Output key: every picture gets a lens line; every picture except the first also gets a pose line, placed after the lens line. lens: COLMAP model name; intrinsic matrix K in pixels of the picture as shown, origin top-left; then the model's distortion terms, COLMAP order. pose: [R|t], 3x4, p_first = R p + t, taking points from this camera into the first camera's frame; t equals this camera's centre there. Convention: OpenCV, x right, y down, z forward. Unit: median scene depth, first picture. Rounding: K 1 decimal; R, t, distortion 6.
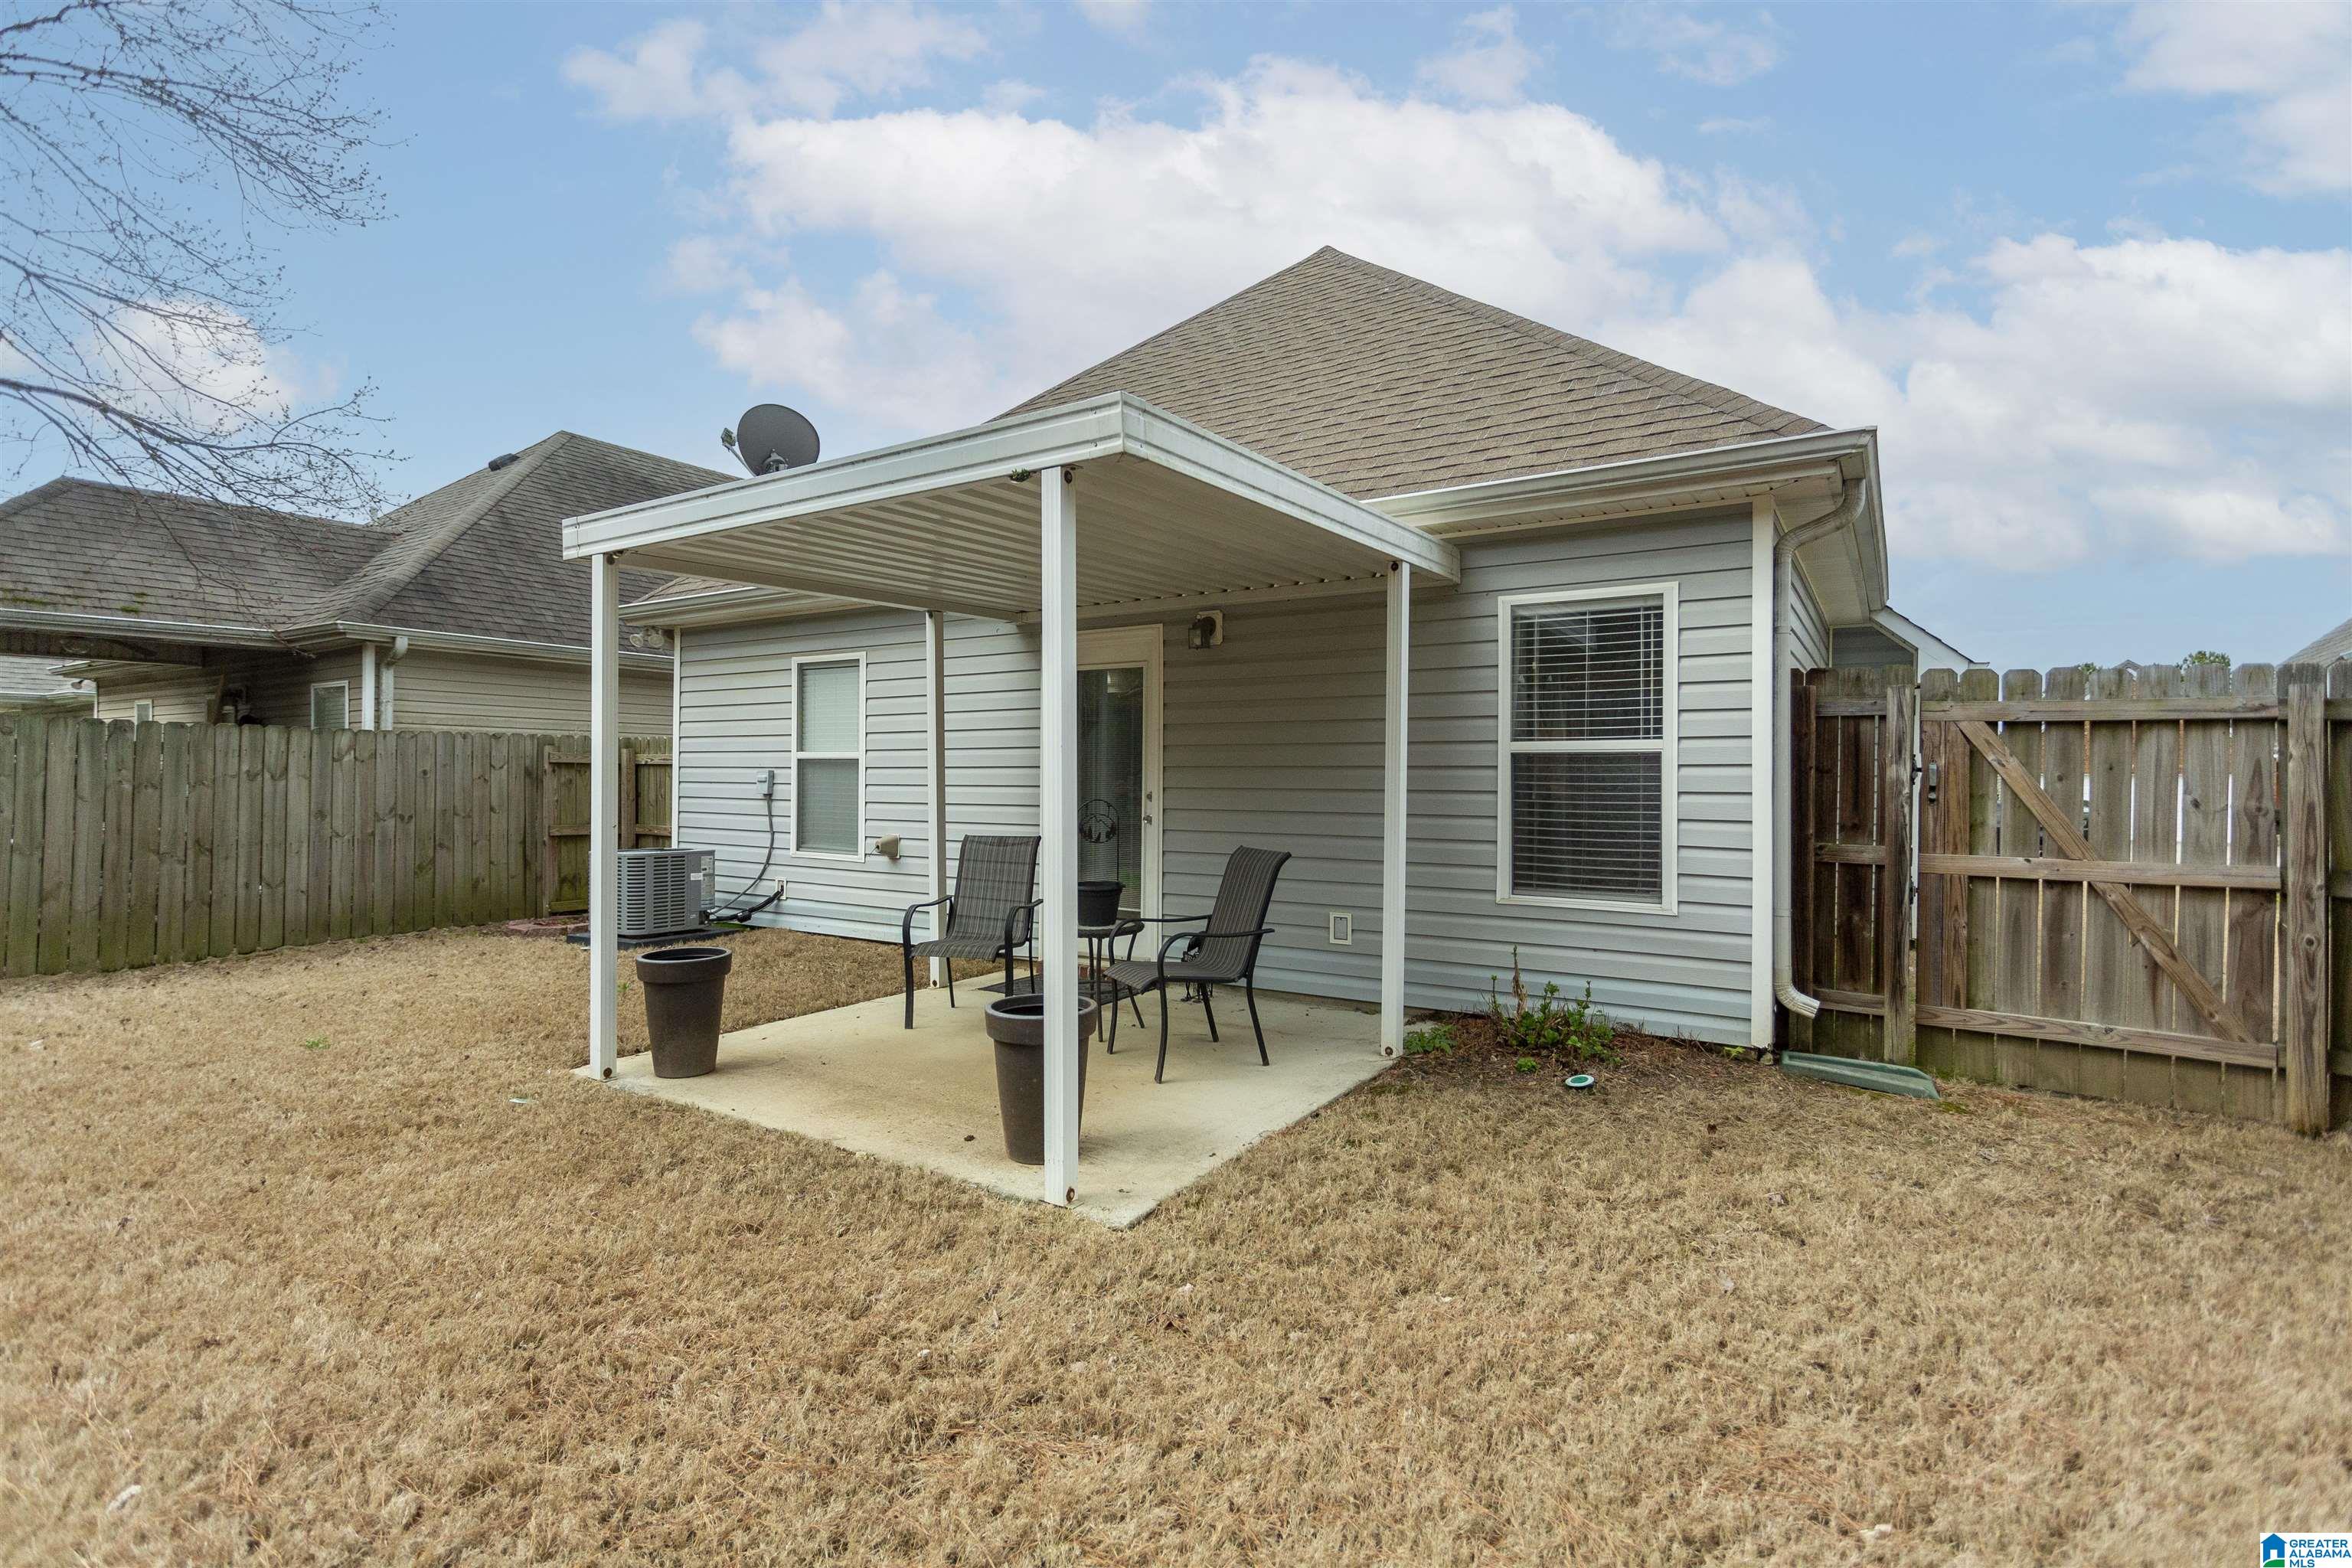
lens RADIAL K [[1128.0, 0, 1155.1], [0, 1128.0, 778.5], [0, 0, 1]] dist [0.009390, -0.000431]
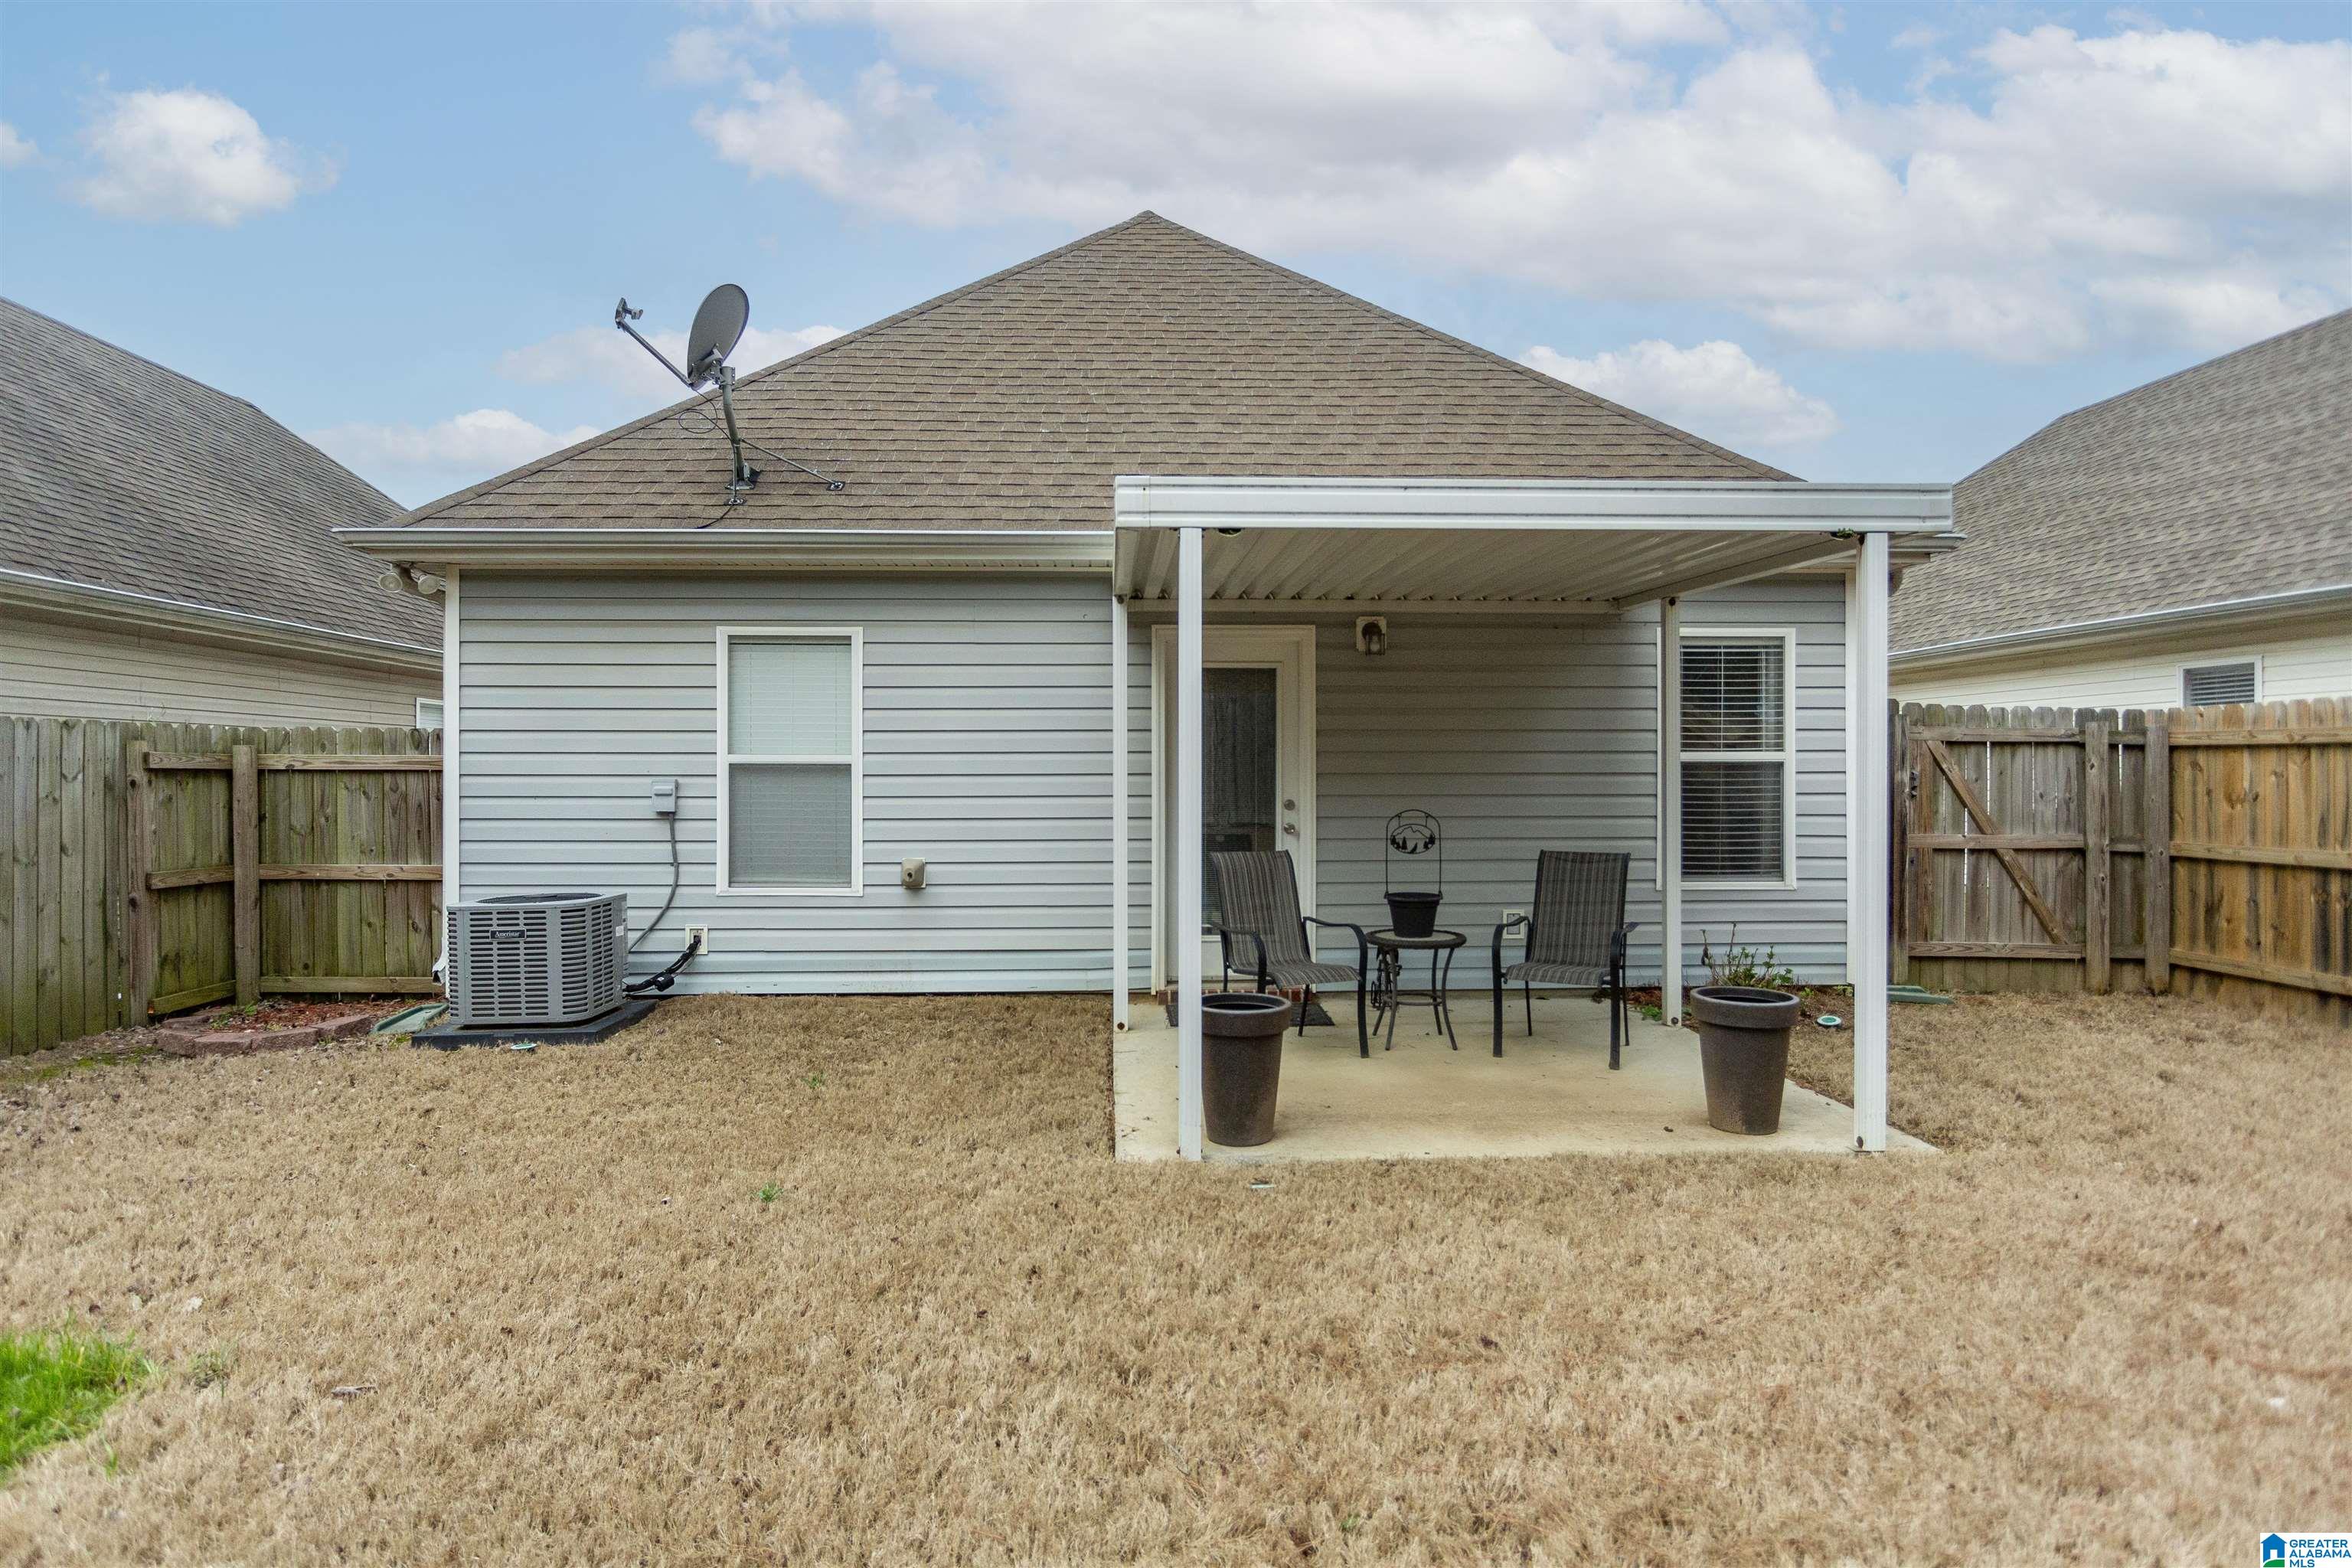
lens RADIAL K [[1344.8, 0, 1166.4], [0, 1344.8, 772.4], [0, 0, 1]] dist [-0.006798, 0.005627]
pose [[0.807732, -0.009905, 0.589467, -0.949374], [0.006162, 0.999946, 0.008359, -0.026939], [-0.589518, -0.003119, 0.807749, 0.180986]]
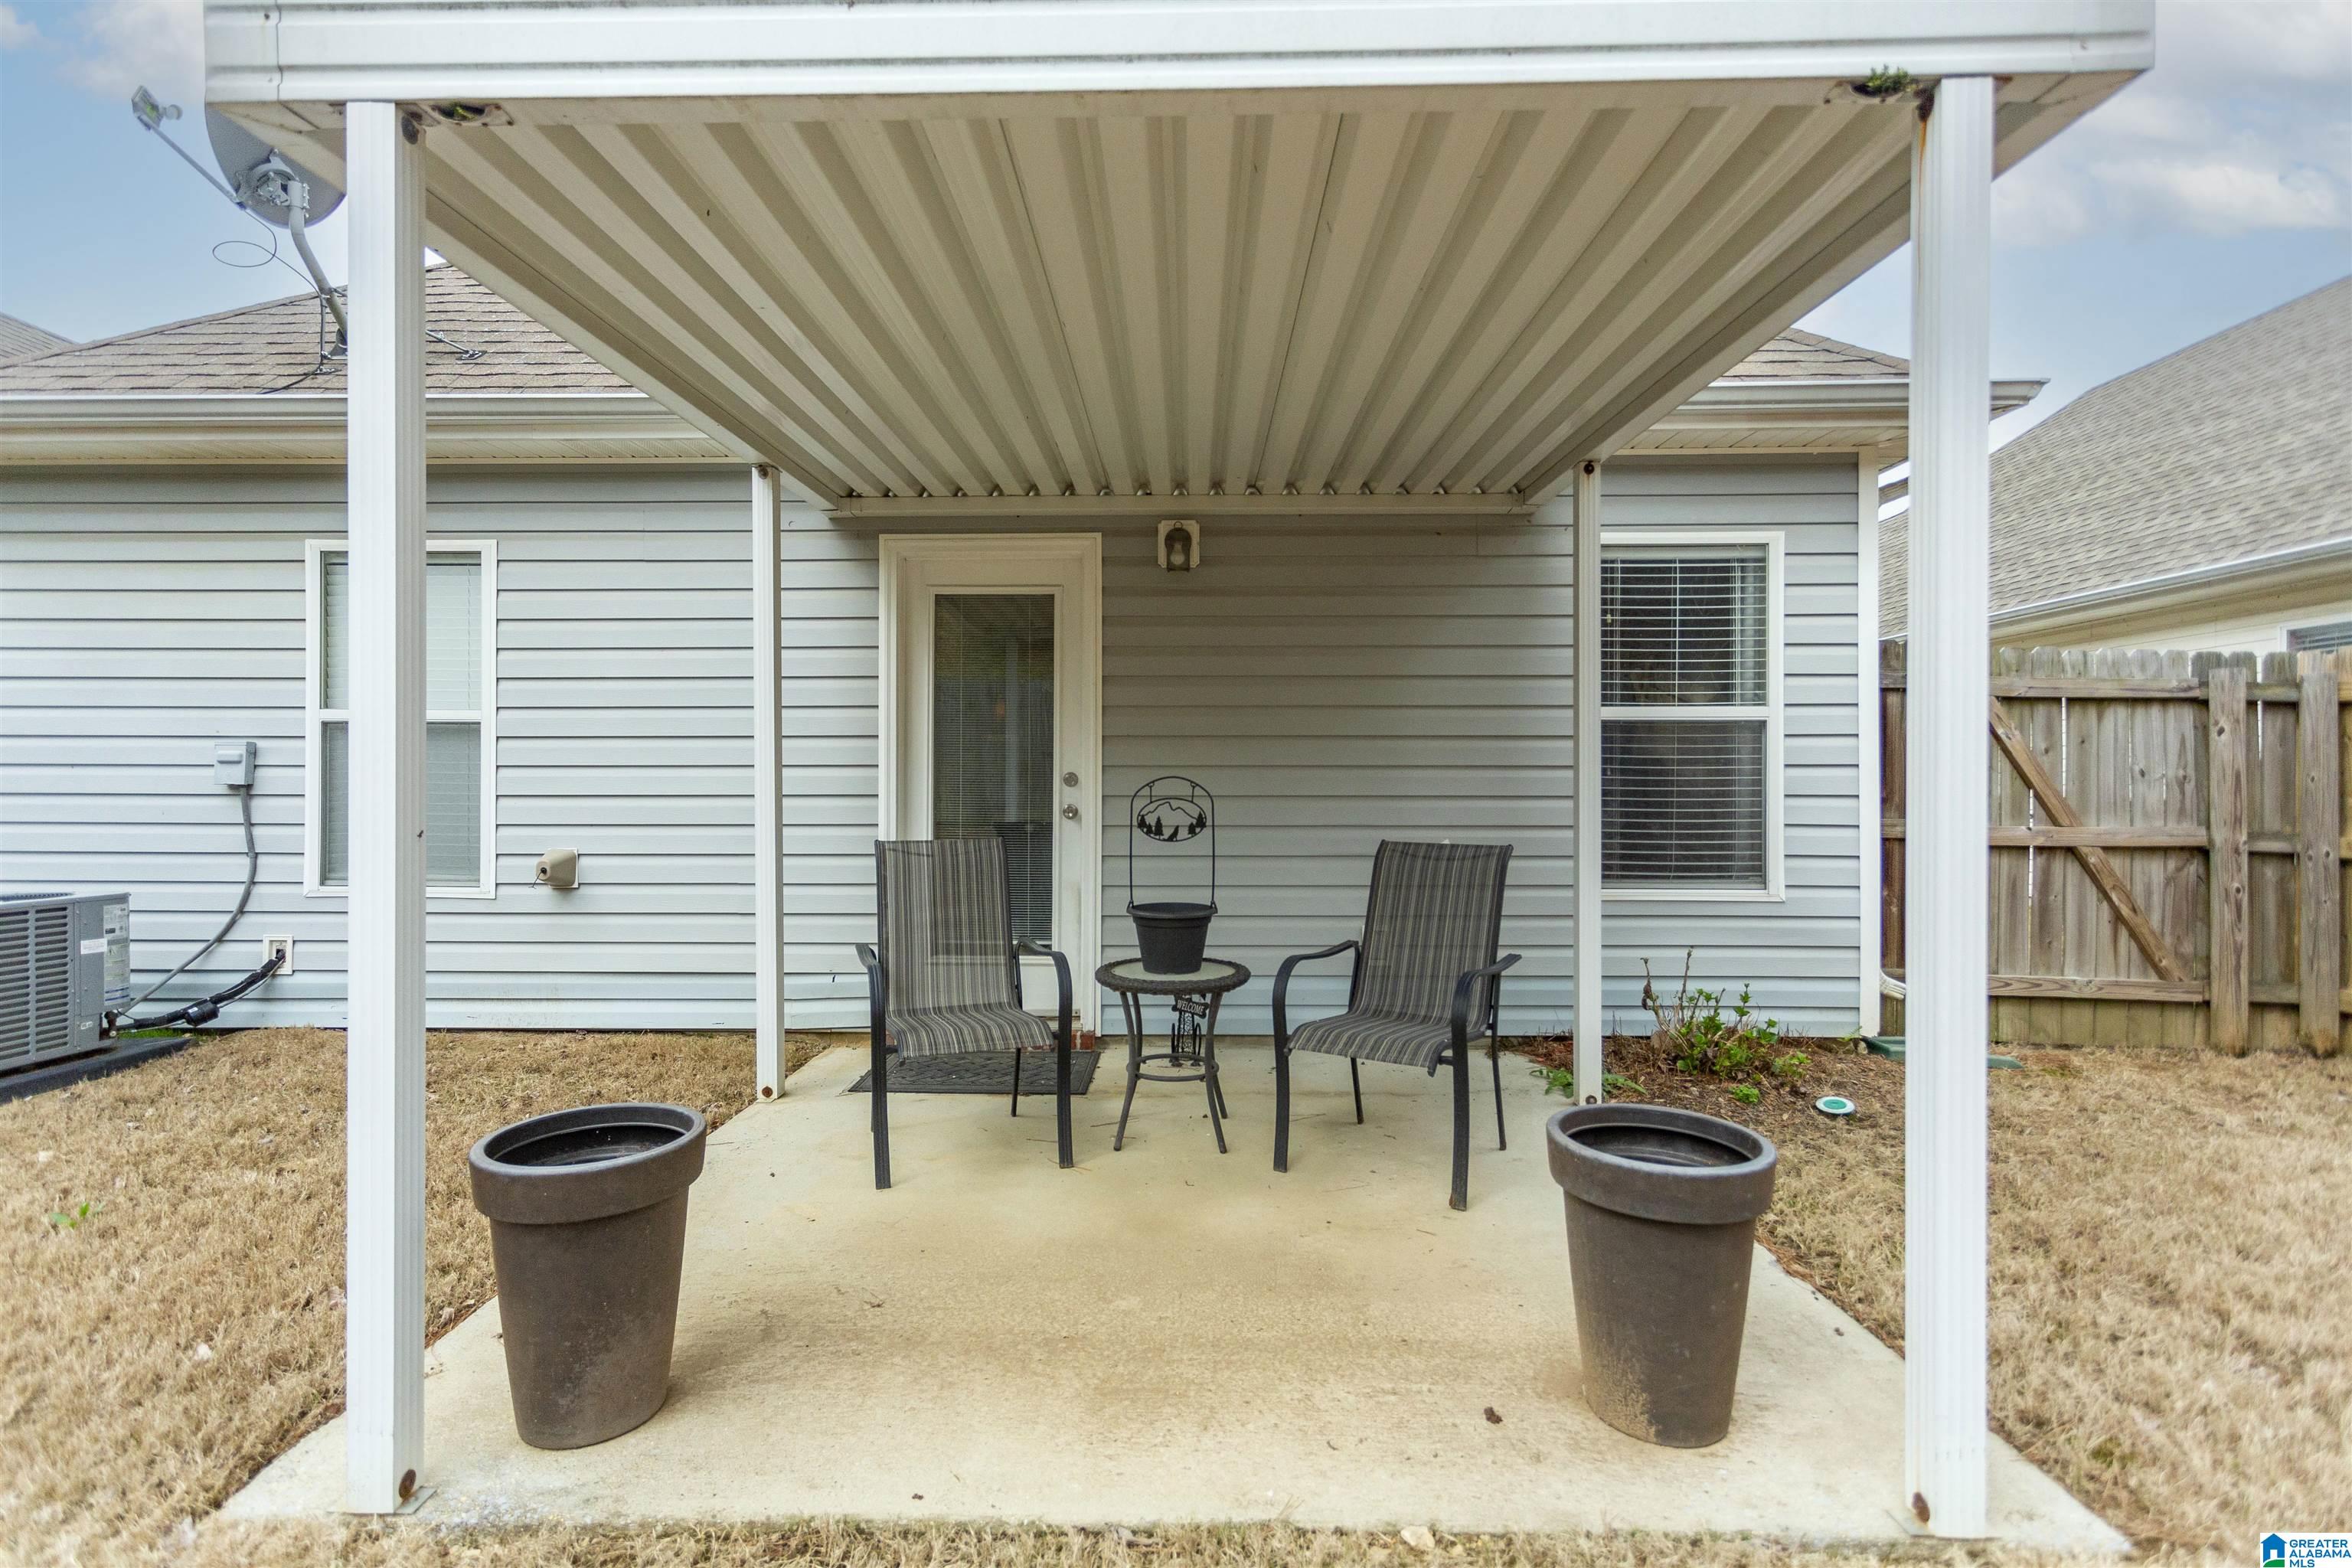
lens RADIAL K [[1128.0, 0, 1171.5], [0, 1128.0, 781.5], [0, 0, 1]] dist [0.009390, -0.000431]
pose [[0.845168, -0.004773, 0.534479, -0.409320], [0.003914, 0.999989, 0.002741, 0.019810], [-0.534486, -0.000225, 0.845177, 0.468234]]
